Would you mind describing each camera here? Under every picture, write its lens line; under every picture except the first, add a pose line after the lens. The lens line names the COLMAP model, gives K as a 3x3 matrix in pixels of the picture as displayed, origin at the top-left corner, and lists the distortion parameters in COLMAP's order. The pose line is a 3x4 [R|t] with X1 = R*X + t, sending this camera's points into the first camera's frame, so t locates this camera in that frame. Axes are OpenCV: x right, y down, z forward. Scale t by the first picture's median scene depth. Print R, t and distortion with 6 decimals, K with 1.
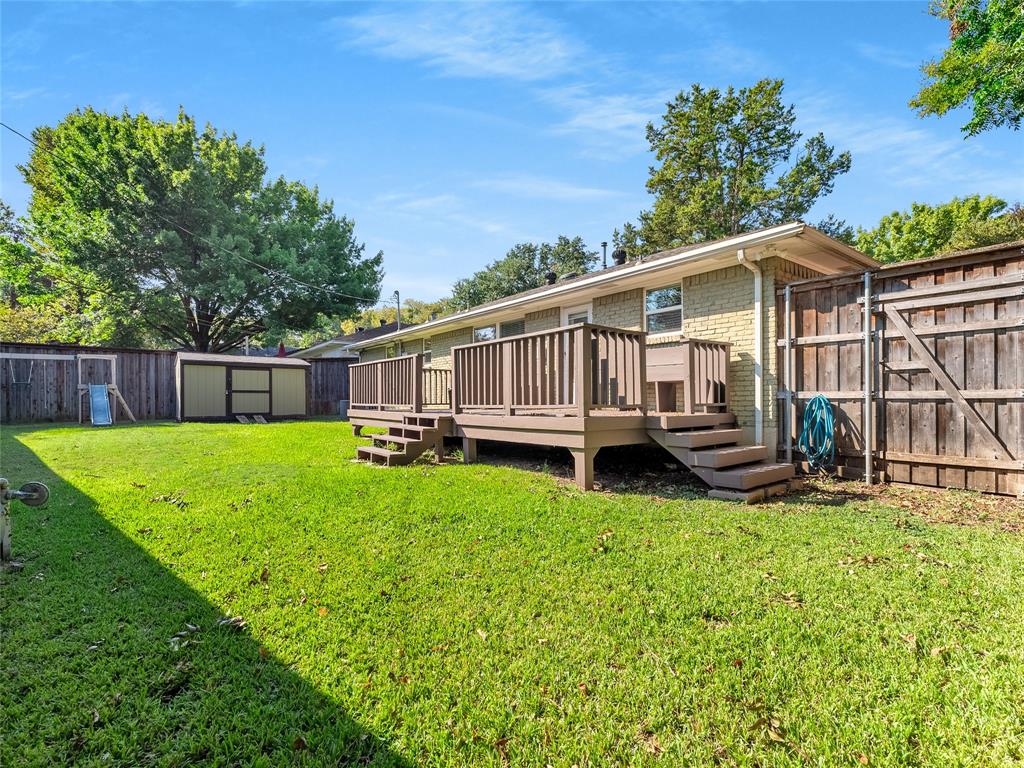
lens RADIAL K [[466.2, 0, 495.4], [0, 466.2, 401.5], [0, 0, 1]] dist [-0.000349, 0.001145]
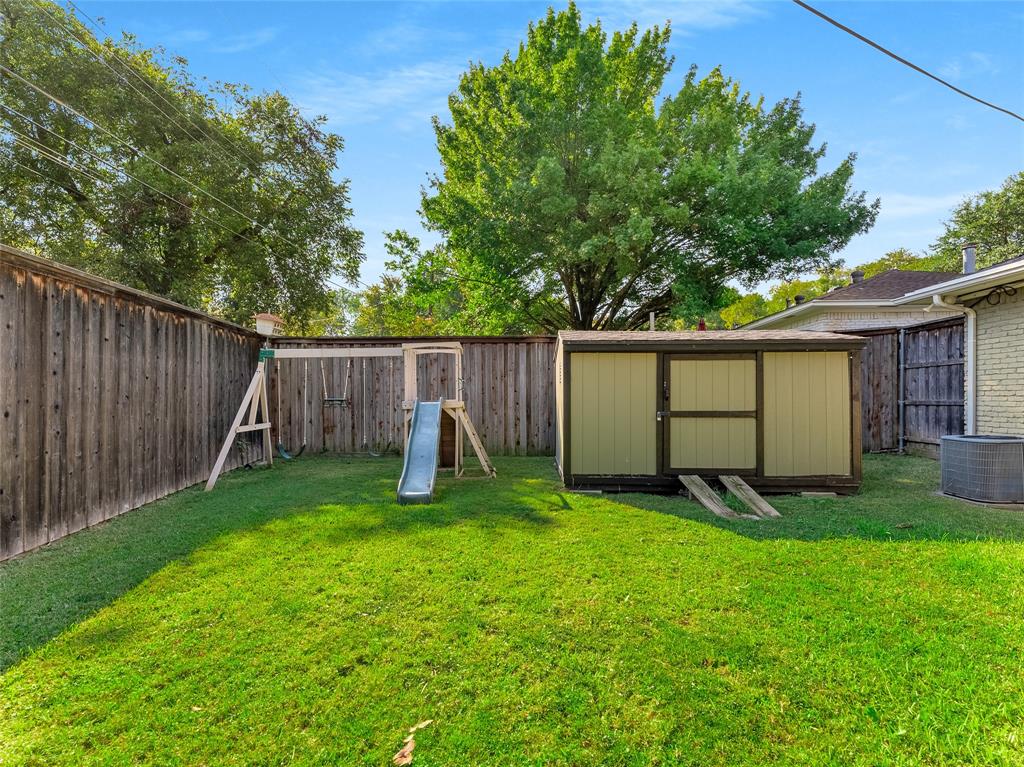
lens RADIAL K [[466.2, 0, 511.6], [0, 466.2, 393.7], [0, 0, 1]] dist [-0.000349, 0.001145]
pose [[0.763420, -0.008570, -0.645846, -0.376204], [-0.002034, 0.999875, -0.015672, -0.030328], [0.645899, 0.013278, 0.763307, 0.555110]]
